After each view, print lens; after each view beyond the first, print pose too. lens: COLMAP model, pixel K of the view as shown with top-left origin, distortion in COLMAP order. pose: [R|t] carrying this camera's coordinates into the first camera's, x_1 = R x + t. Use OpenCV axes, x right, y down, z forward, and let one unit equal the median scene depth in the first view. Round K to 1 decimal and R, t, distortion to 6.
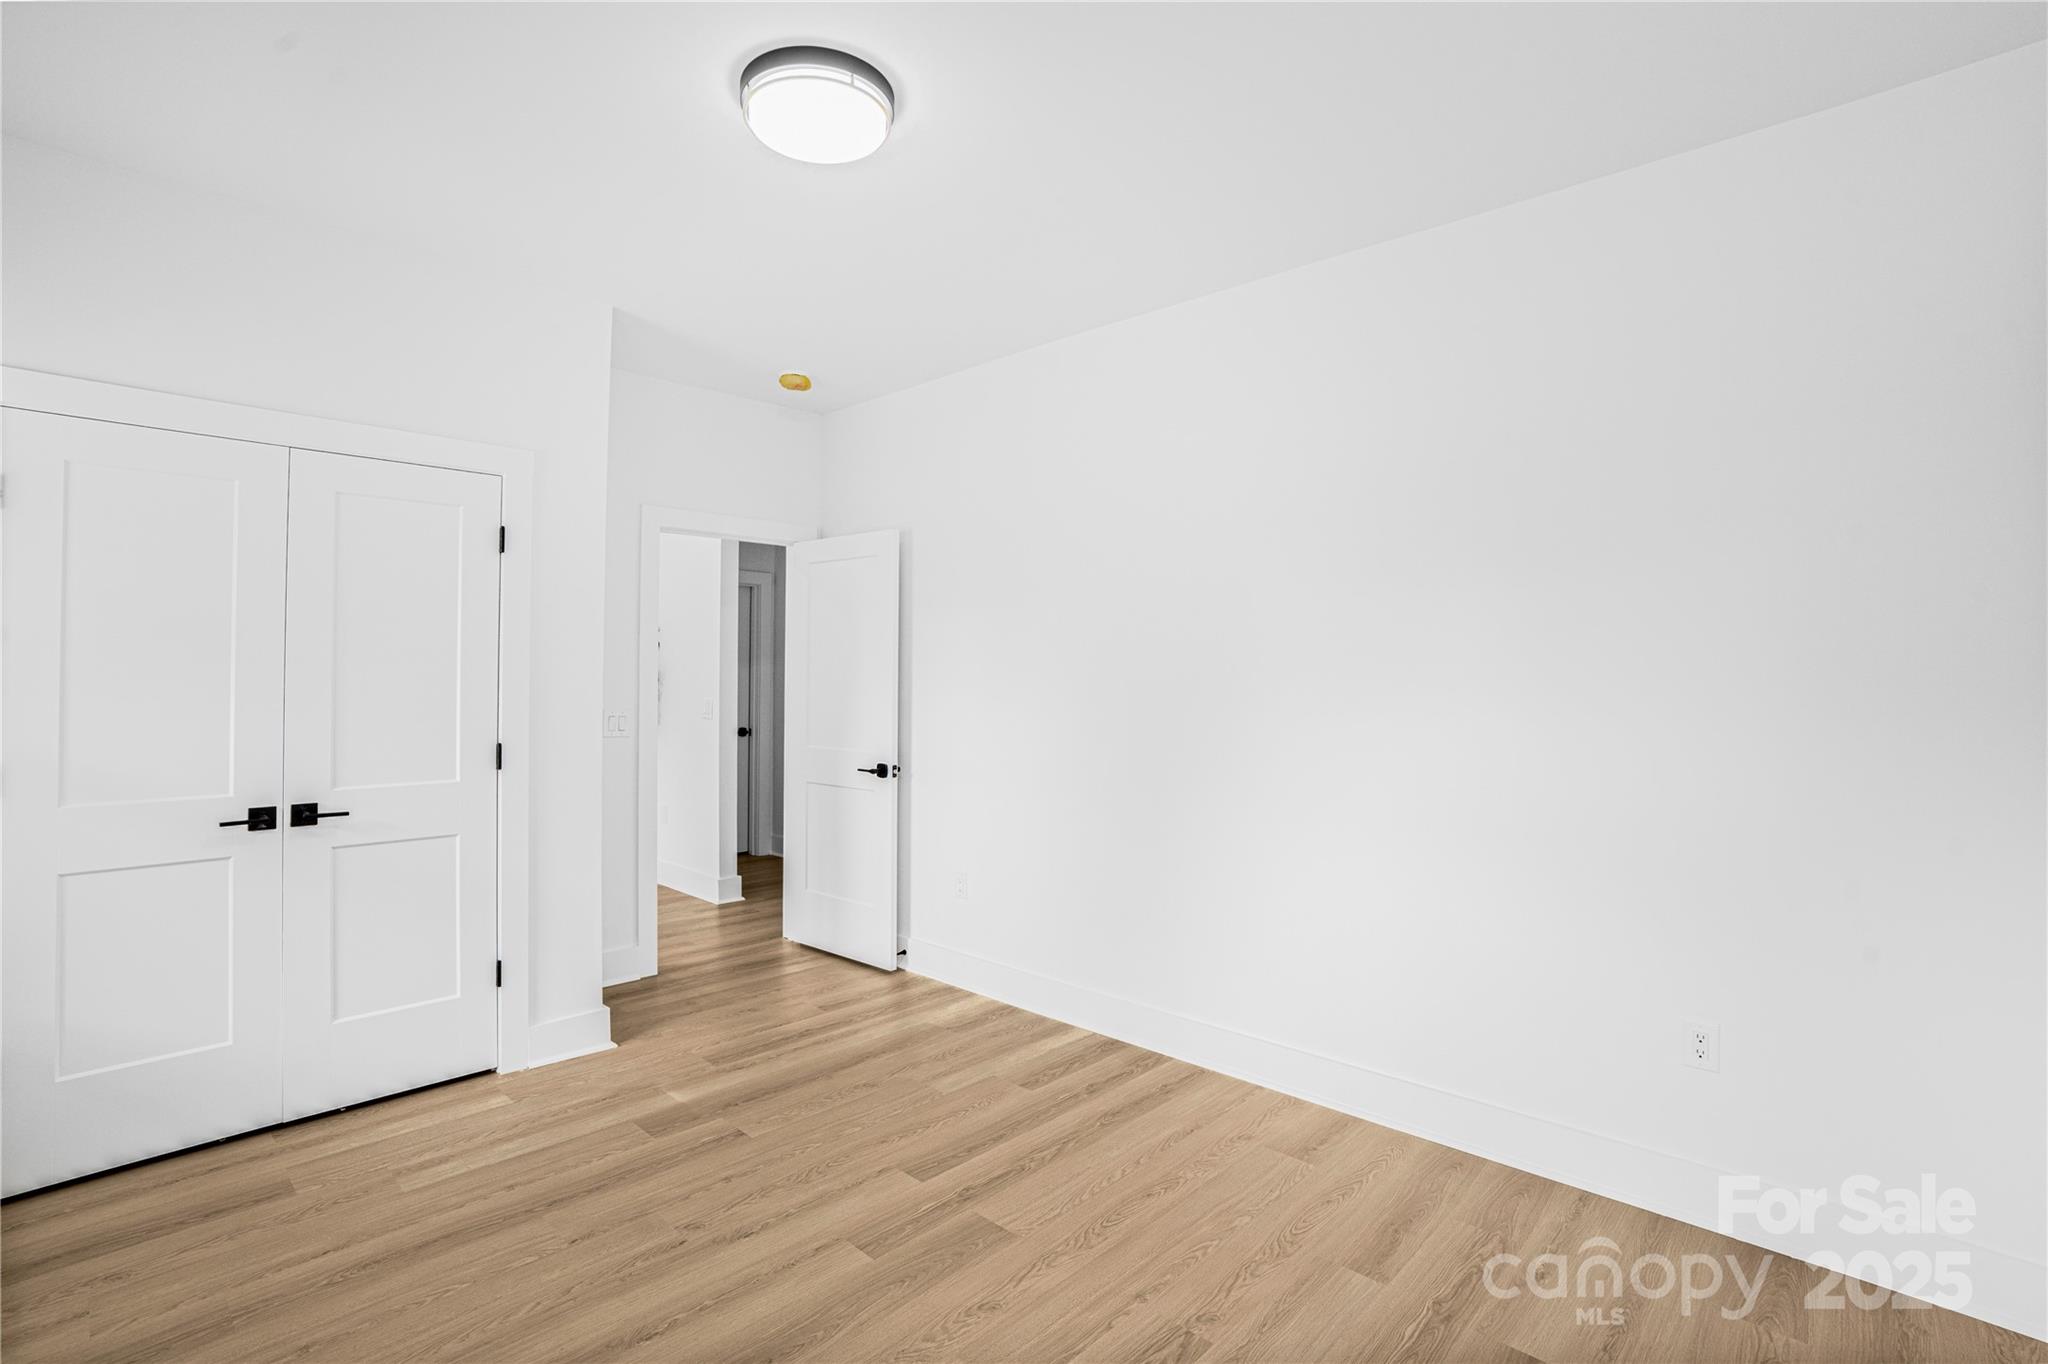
lens RADIAL K [[954.9, 0, 1024.0], [0, 954.9, 682.0], [0, 0, 1]] dist [0.000700, 0.000085]
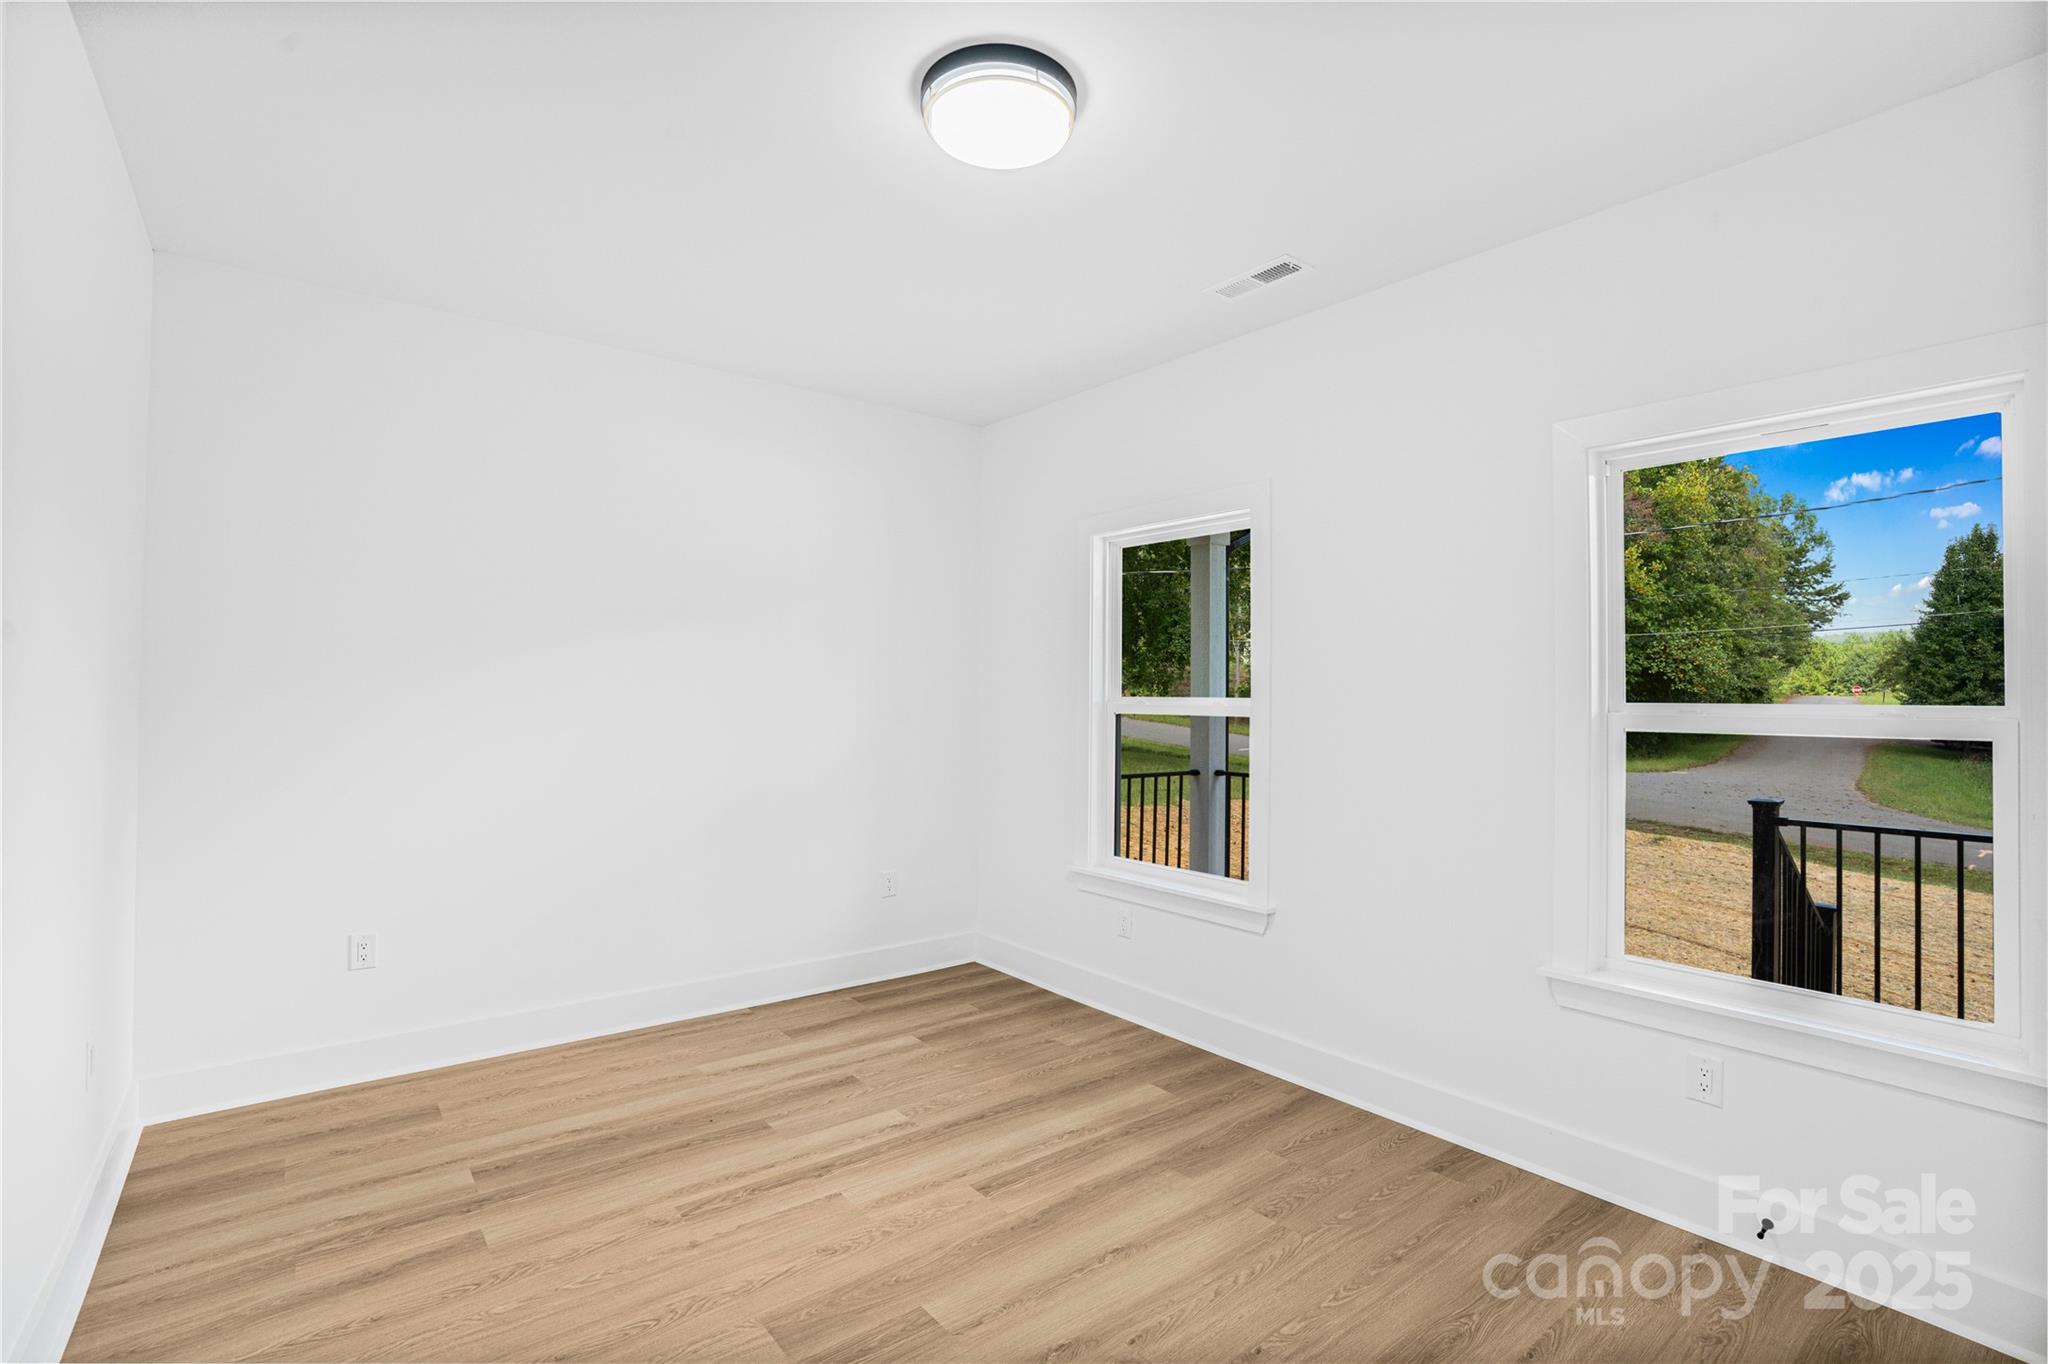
lens RADIAL K [[954.9, 0, 1024.0], [0, 954.9, 682.0], [0, 0, 1]] dist [0.000700, 0.000085]
pose [[-0.989737, -0.006172, 0.142765, -0.391386], [-0.008791, 0.999804, -0.017724, 0.001662], [-0.142627, -0.018797, -0.989598, 1.941990]]
